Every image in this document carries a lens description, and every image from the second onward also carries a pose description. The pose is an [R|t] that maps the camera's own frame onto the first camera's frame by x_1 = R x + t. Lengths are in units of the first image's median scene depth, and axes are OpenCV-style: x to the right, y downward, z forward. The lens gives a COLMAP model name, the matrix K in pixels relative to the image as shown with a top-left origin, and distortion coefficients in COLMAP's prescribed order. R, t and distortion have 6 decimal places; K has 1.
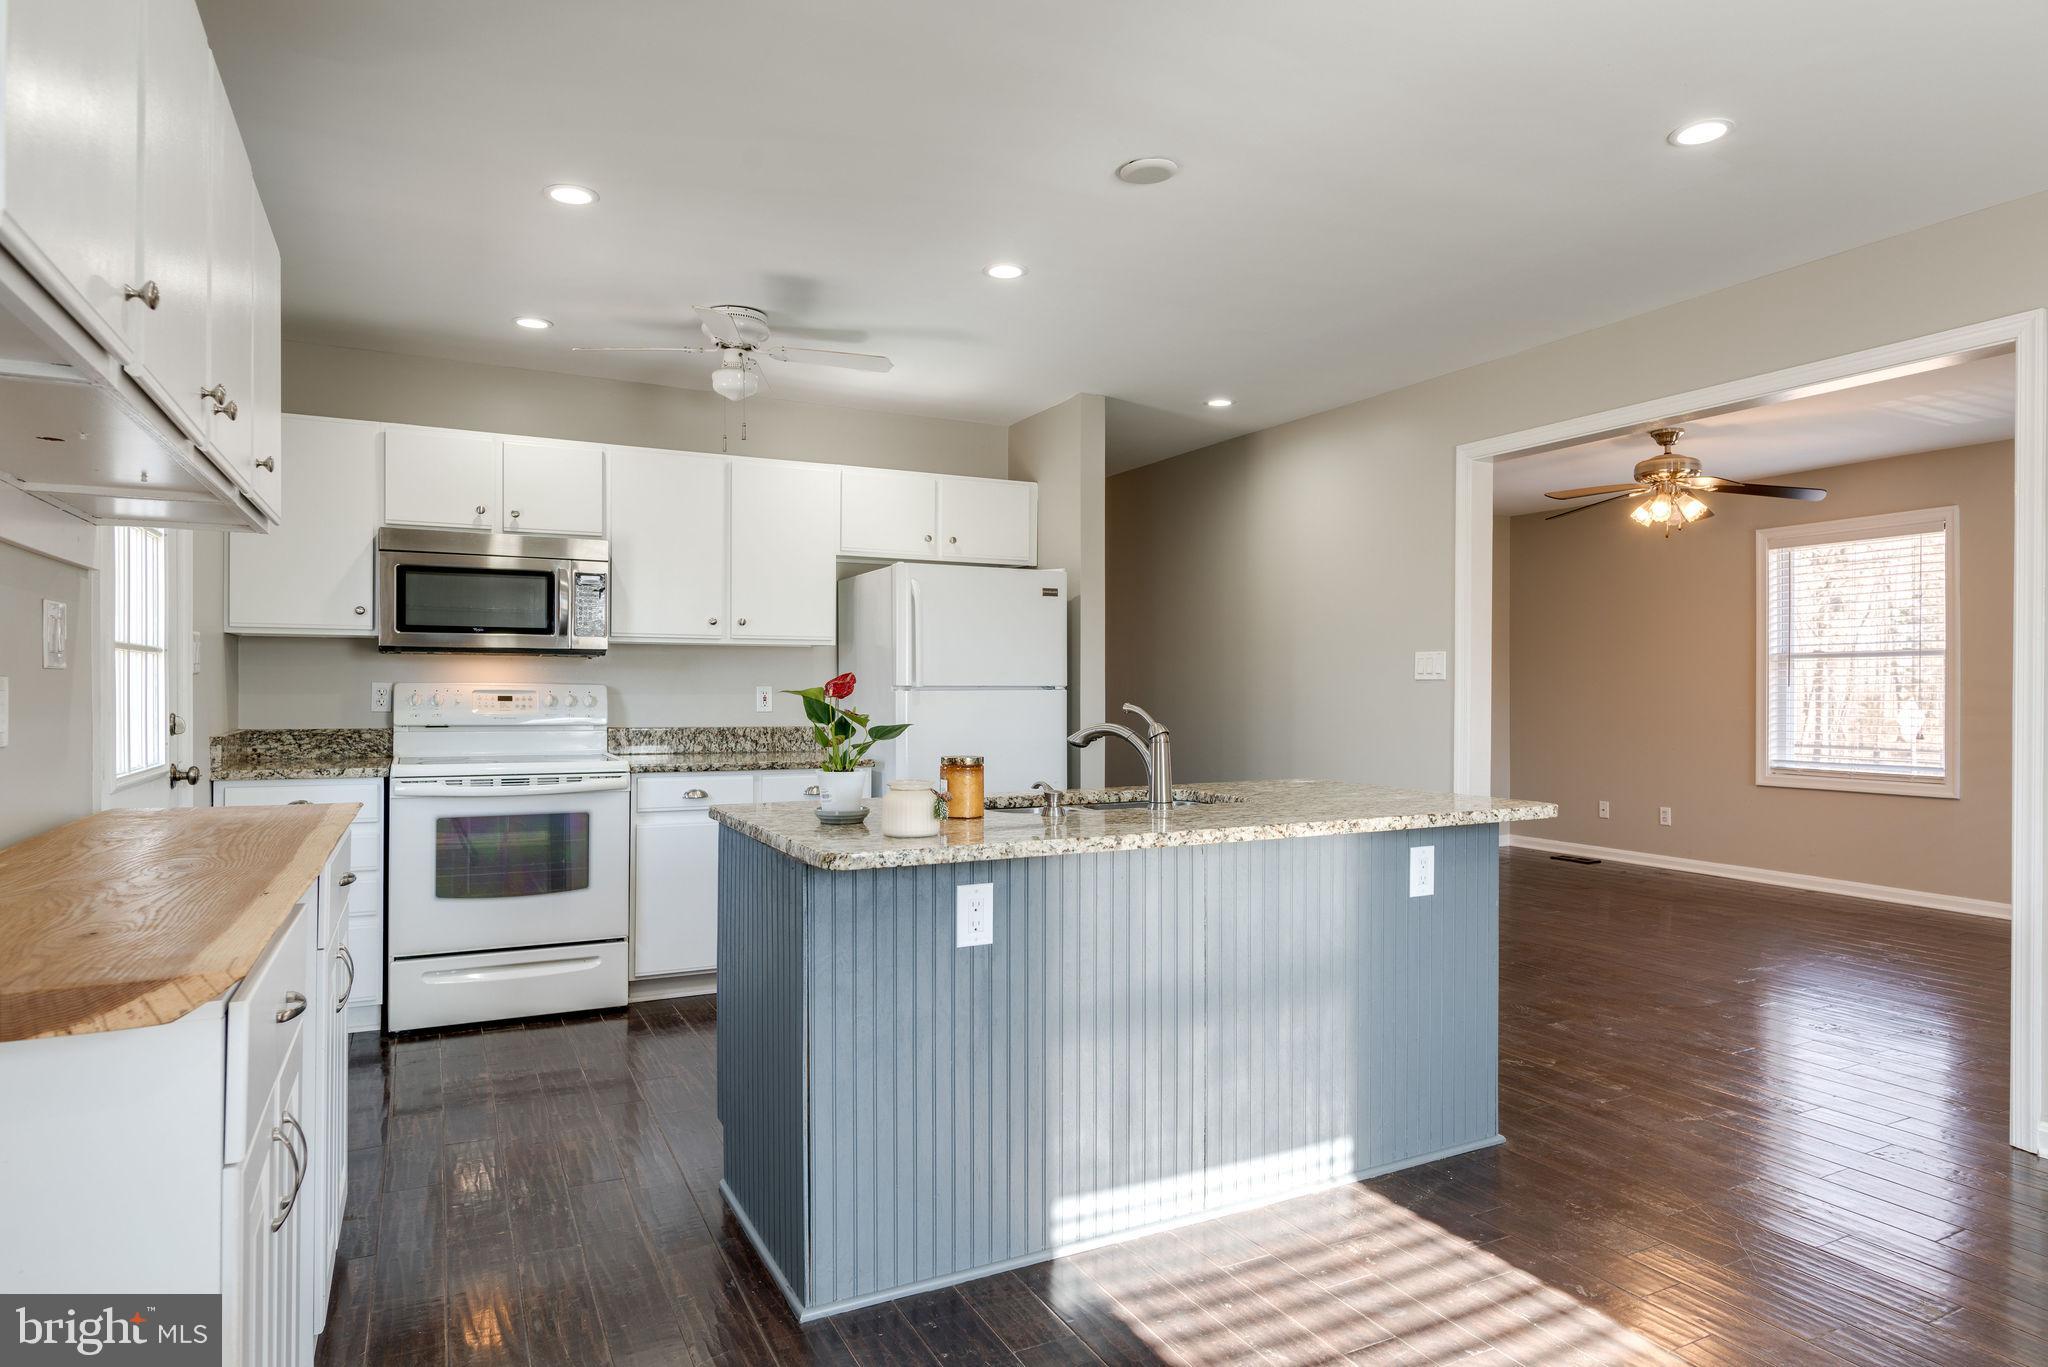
lens RADIAL K [[1174.6, 0, 1024.0], [0, 1174.6, 683.5], [0, 0, 1]] dist [-0.000818, 0.001324]
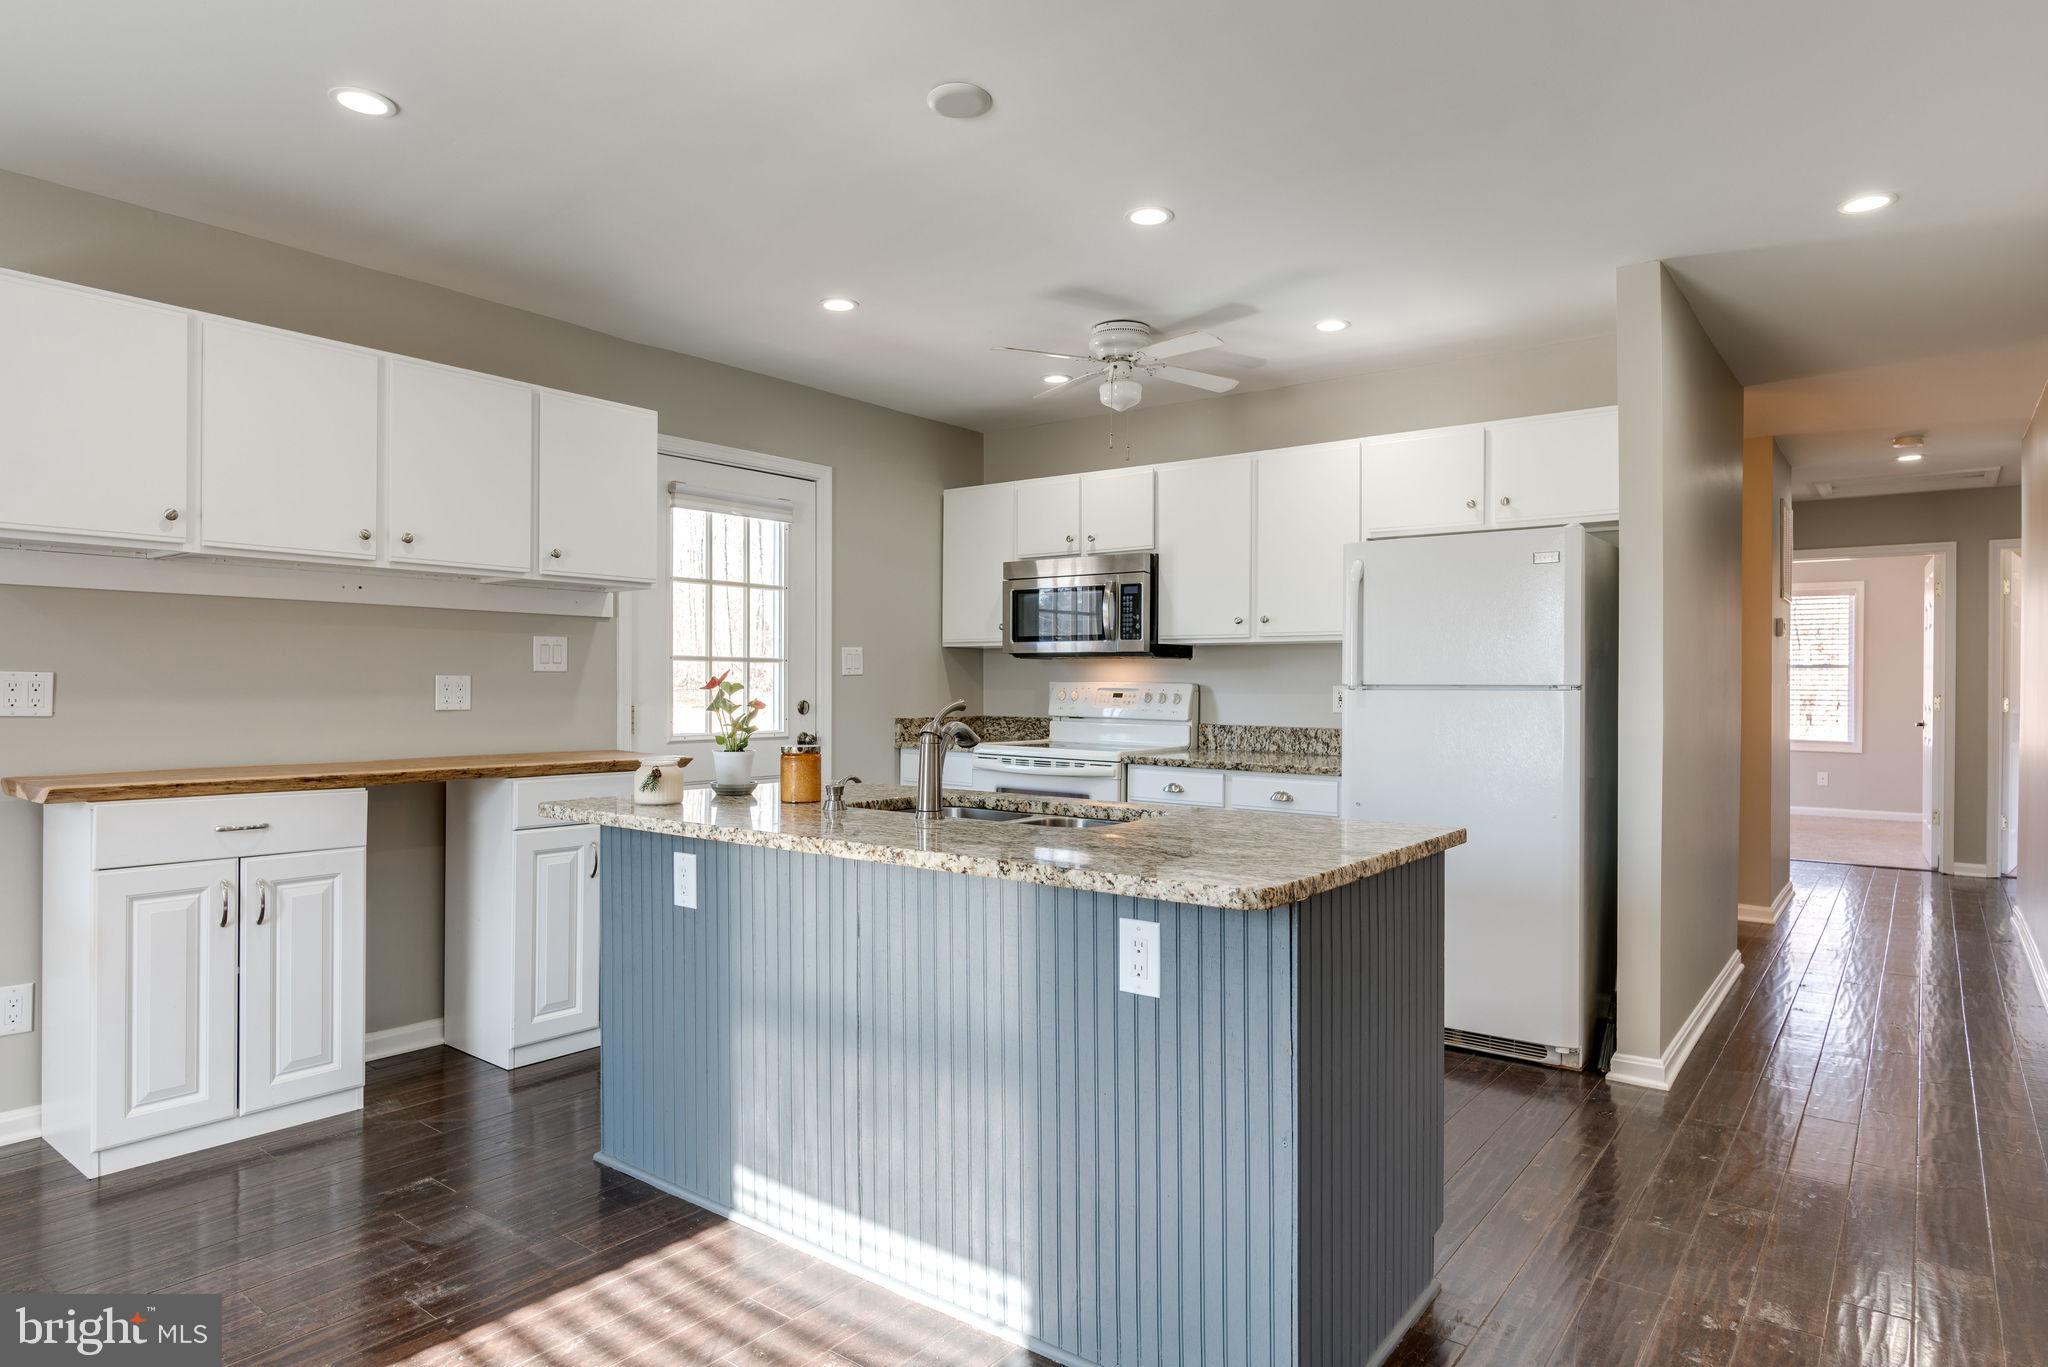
lens RADIAL K [[1167.9, 0, 1024.4], [0, 1167.9, 694.1], [0, 0, 1]] dist [-0.002202, -0.000569]
pose [[0.429828, 0.007572, -0.902879, 0.611511], [-0.003078, 0.999971, 0.006921, 0.004025], [0.902905, -0.000196, 0.429839, 0.441034]]
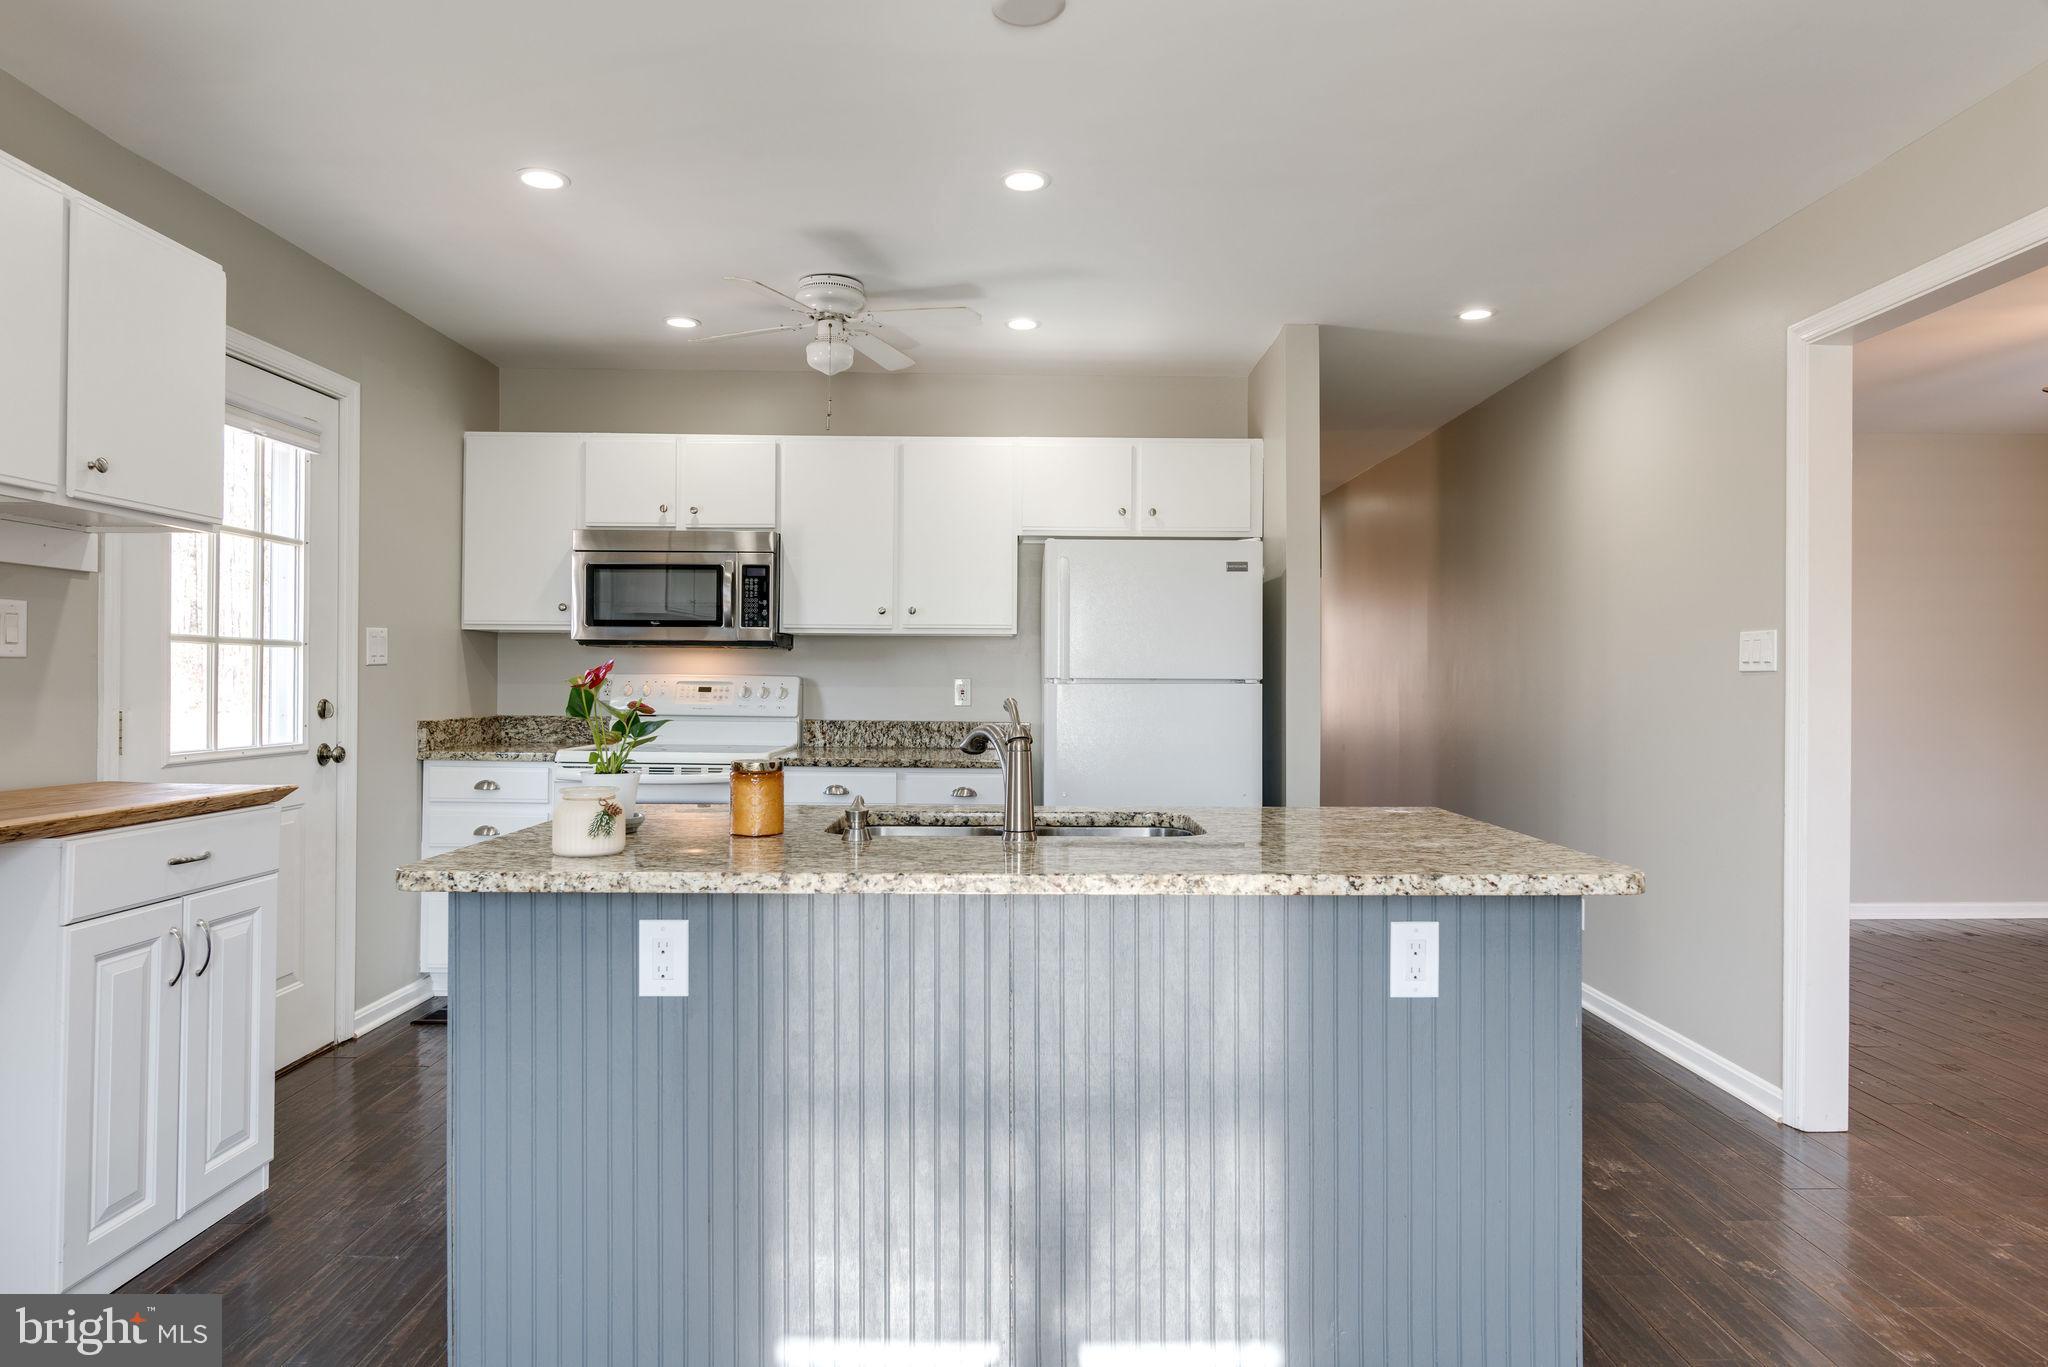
lens RADIAL K [[1177.6, 0, 1025.1], [0, 1177.6, 664.0], [0, 0, 1]] dist [-0.004016, 0.000609]
pose [[0.893796, -0.003028, -0.448463, 0.295681], [-0.002804, 0.999920, -0.012341, 0.002465], [0.448464, 0.012287, 0.893716, 0.210815]]
